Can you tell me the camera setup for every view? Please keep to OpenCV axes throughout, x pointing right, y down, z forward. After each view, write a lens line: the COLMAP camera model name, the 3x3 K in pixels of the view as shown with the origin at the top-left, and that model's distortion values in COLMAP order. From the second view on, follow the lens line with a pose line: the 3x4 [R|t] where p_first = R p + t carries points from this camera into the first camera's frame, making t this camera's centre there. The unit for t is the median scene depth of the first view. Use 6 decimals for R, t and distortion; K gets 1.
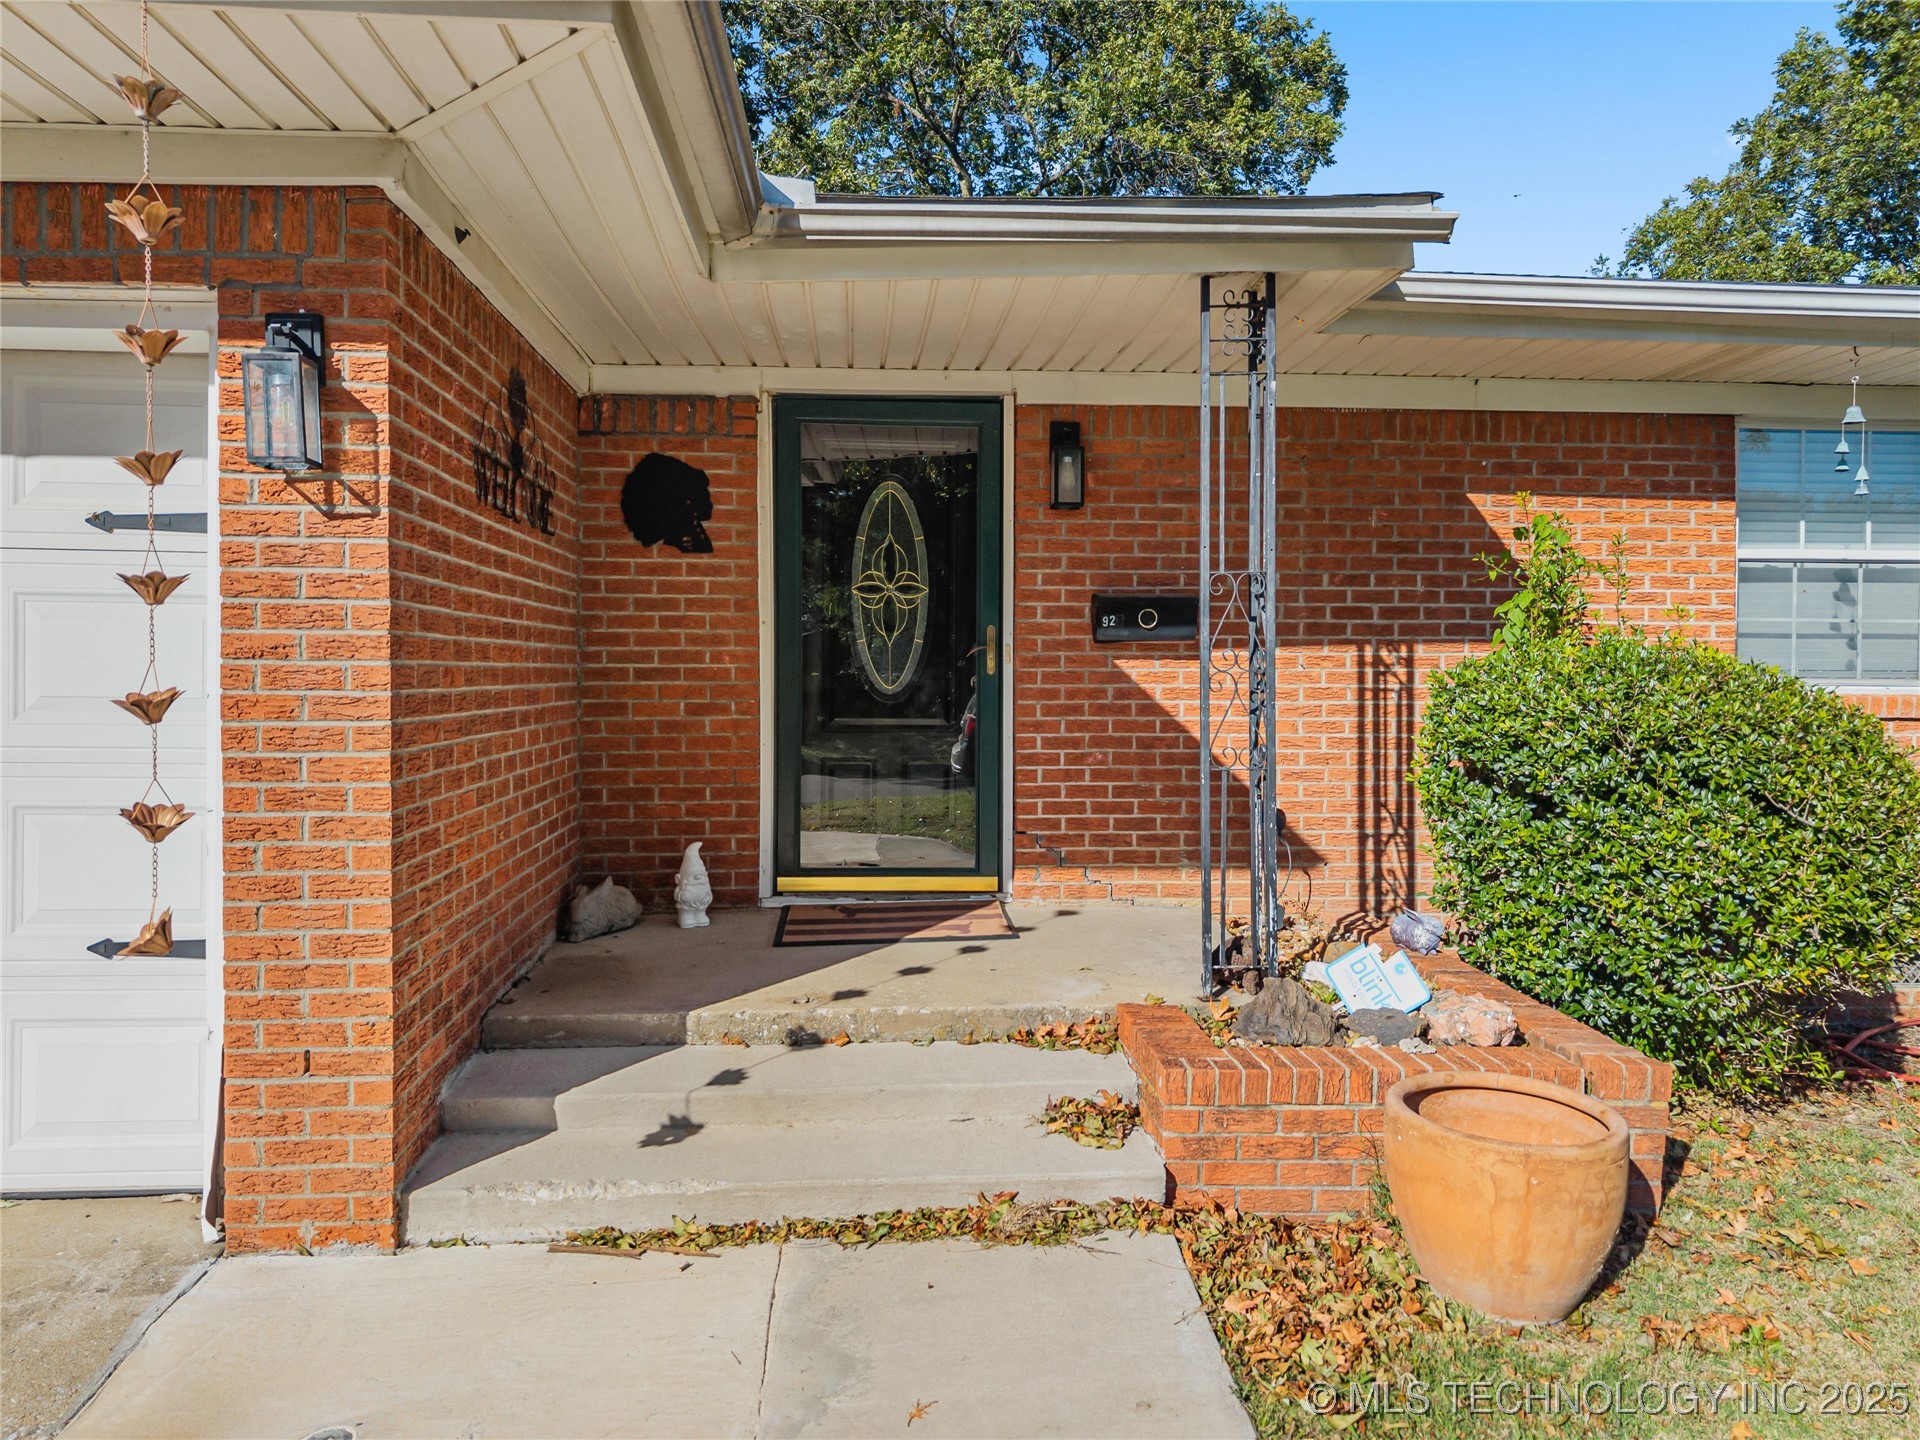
lens RADIAL K [[1318.2, 0, 957.8], [0, 1318.2, 672.1], [0, 0, 1]] dist [-0.004293, -0.001765]
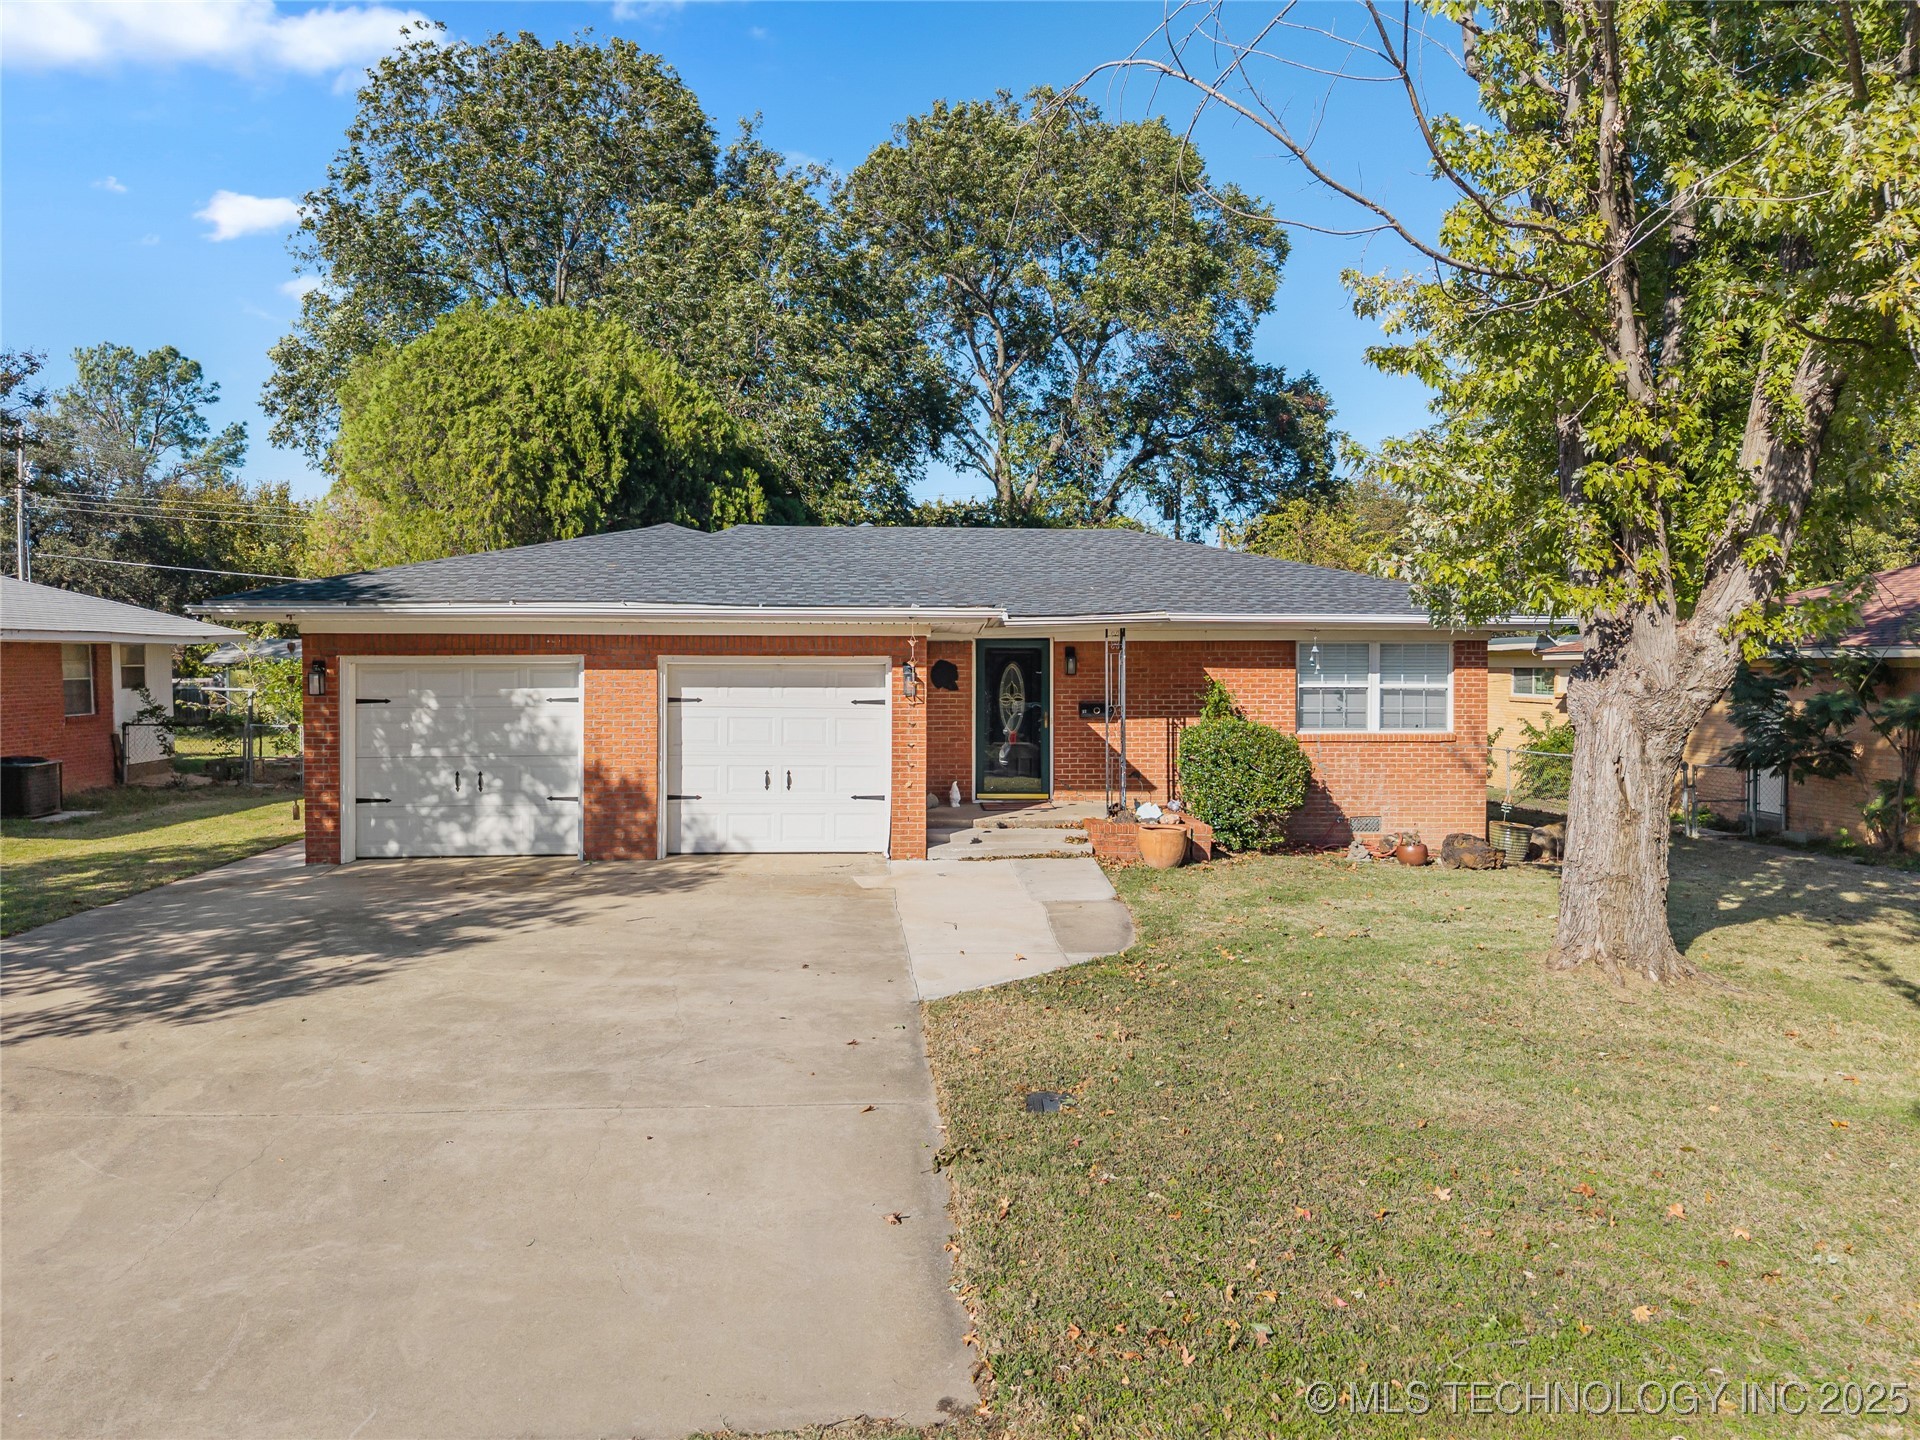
lens RADIAL K [[1284.8, 0, 960.0], [0, 1284.8, 720.0], [0, 0, 1]] dist [-0.000393, -0.000799]
pose [[0.999981, -0.002499, -0.005665, -0.164161], [0.002676, 0.999506, 0.031307, -0.115496], [0.005584, -0.031322, 0.999494, -2.059369]]
